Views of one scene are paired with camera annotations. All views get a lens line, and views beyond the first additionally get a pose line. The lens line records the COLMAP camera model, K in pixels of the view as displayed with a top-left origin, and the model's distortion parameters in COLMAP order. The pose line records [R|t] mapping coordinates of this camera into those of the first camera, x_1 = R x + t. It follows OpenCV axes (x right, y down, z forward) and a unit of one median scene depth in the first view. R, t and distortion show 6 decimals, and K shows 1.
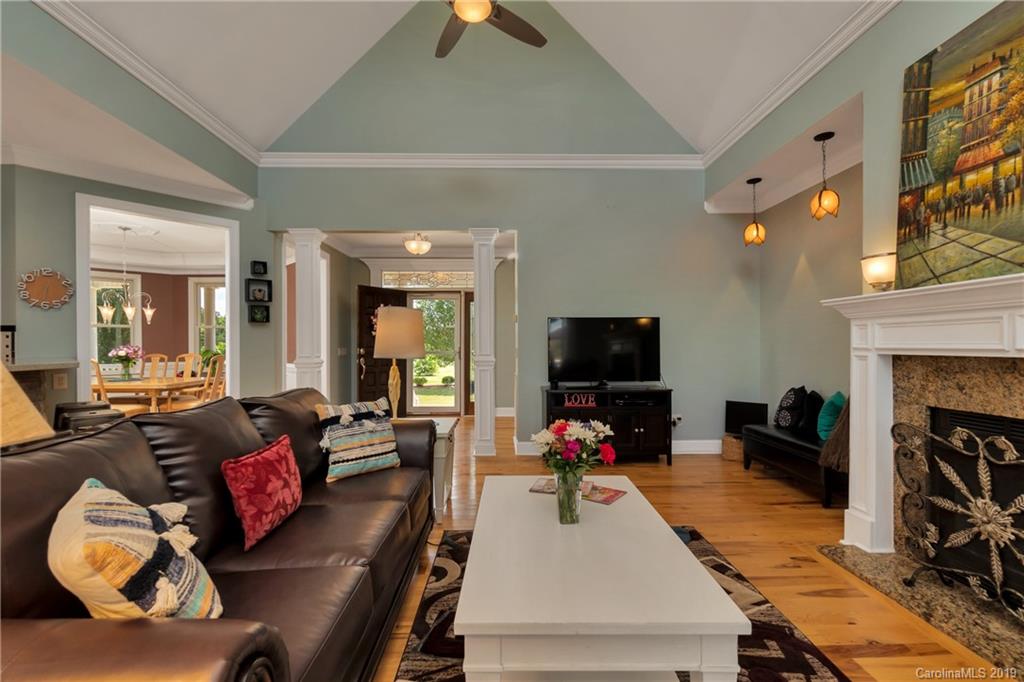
lens RADIAL K [[449.1, 0, 512.0], [0, 449.1, 341.0], [0, 0, 1]] dist [-0.001155, -0.000013]
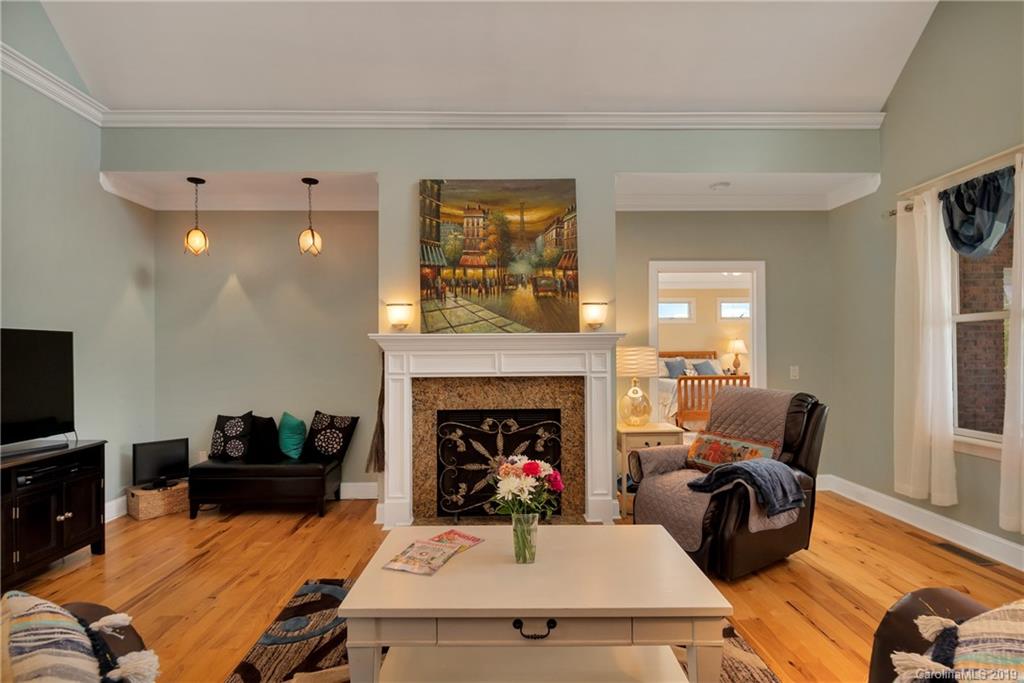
lens RADIAL K [[478.7, 0, 512.0], [0, 478.7, 341.5], [0, 0, 1]] dist [-0.001932, -0.000717]
pose [[0.014584, 0.024381, 0.999596, -0.720795], [-0.001351, 0.999702, -0.024364, -0.049769], [-0.999893, -0.000995, 0.014613, 0.749977]]
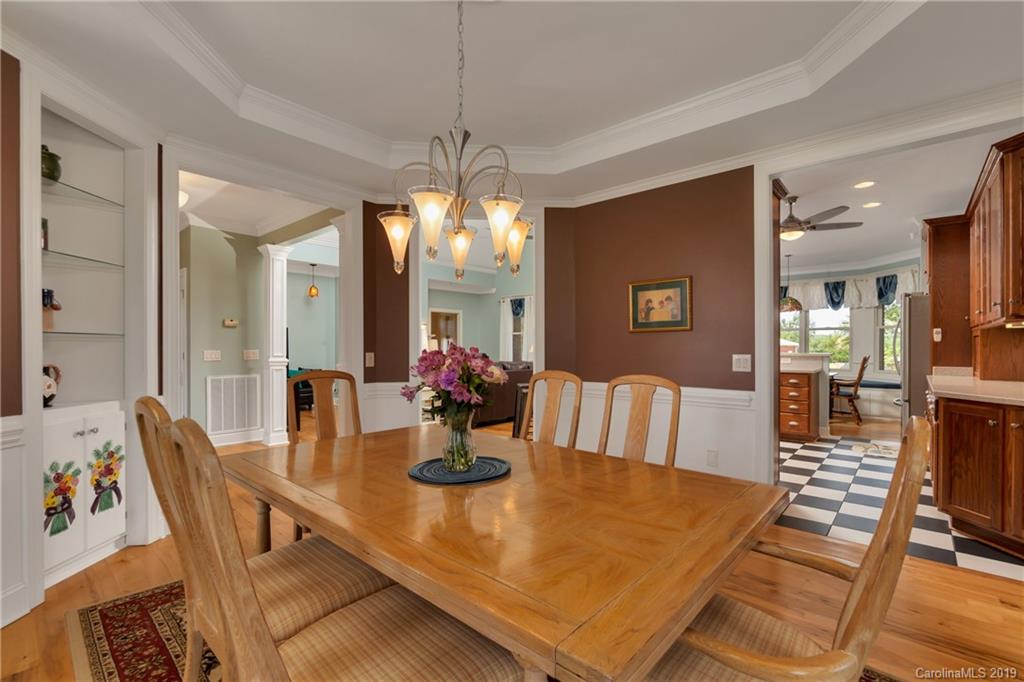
lens RADIAL K [[449.1, 0, 512.0], [0, 449.1, 341.0], [0, 0, 1]] dist [-0.001155, -0.000013]
pose [[-0.727518, 0.005969, 0.686063, -2.647517], [0.000787, 0.999969, -0.007866, -0.031301], [-0.686088, -0.005182, -0.727500, 3.023499]]
